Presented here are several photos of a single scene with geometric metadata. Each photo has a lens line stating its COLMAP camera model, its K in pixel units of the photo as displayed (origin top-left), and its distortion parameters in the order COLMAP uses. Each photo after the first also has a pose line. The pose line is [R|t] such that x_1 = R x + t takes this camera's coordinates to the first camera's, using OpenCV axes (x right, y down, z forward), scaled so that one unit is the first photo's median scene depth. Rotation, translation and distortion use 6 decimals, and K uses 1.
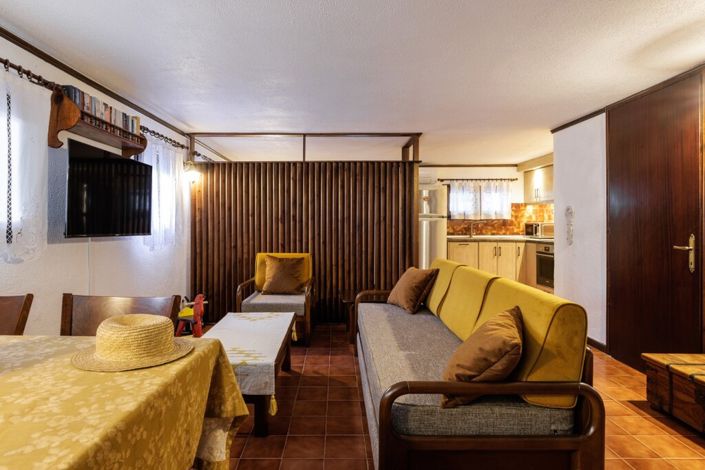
lens RADIAL K [[385.7, 0, 338.8], [0, 385.7, 218.1], [0, 0, 1]] dist [0.000725, -0.000188]
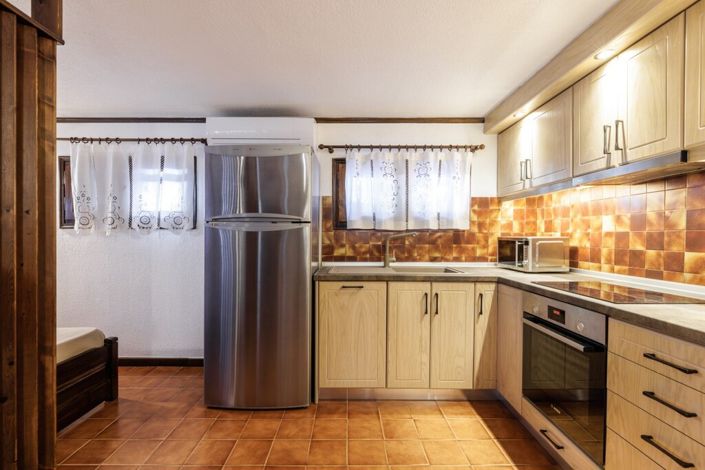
lens RADIAL K [[326.6, 0, 352.5], [0, 326.6, 235.0], [0, 0, 1]] dist [0.000154, 0.000071]
pose [[0.999910, 0.005275, 0.012329, 0.462816], [-0.005388, 0.999944, 0.009155, 0.011071], [-0.012280, -0.009221, 0.999882, 0.929553]]
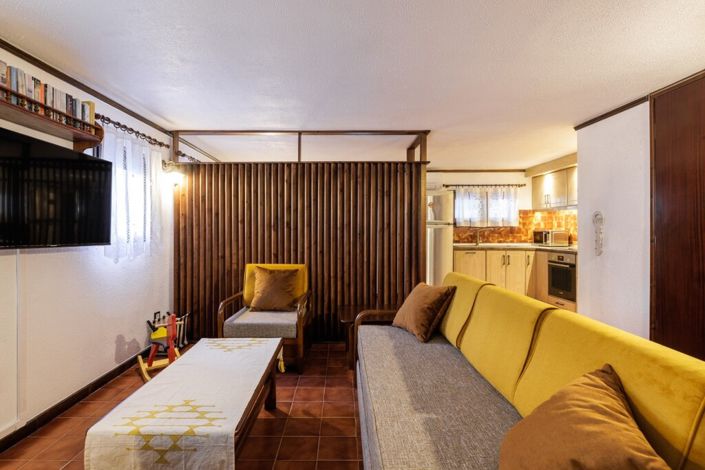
lens RADIAL K [[358.5, 0, 341.3], [0, 358.5, 227.0], [0, 0, 1]] dist [-0.003896, -0.000261]
pose [[0.999983, 0.000518, -0.005887, 0.013246], [-0.000494, 0.999992, 0.004056, 0.001288], [0.005889, -0.004053, 0.999974, 0.162102]]
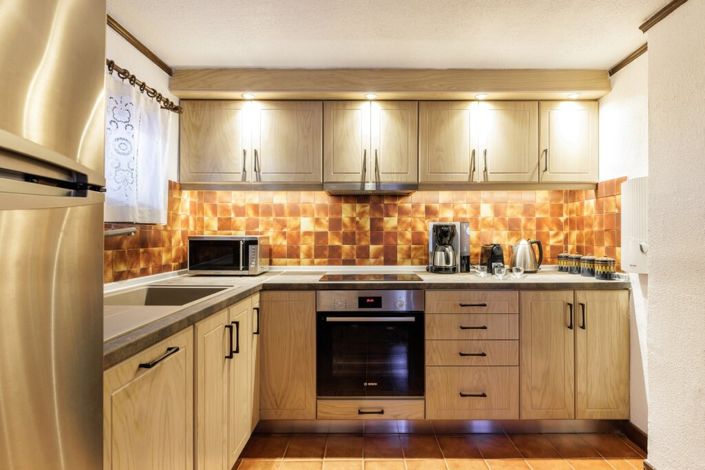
lens RADIAL K [[345.9, 0, 352.5], [0, 345.9, 235.0], [0, 0, 1]] dist [0.000254, 0.000058]
pose [[0.000909, 0.004504, 0.999989, 0.241018], [-0.011432, 0.999925, -0.004493, 0.017152], [-0.999934, -0.011428, 0.000961, 1.325002]]
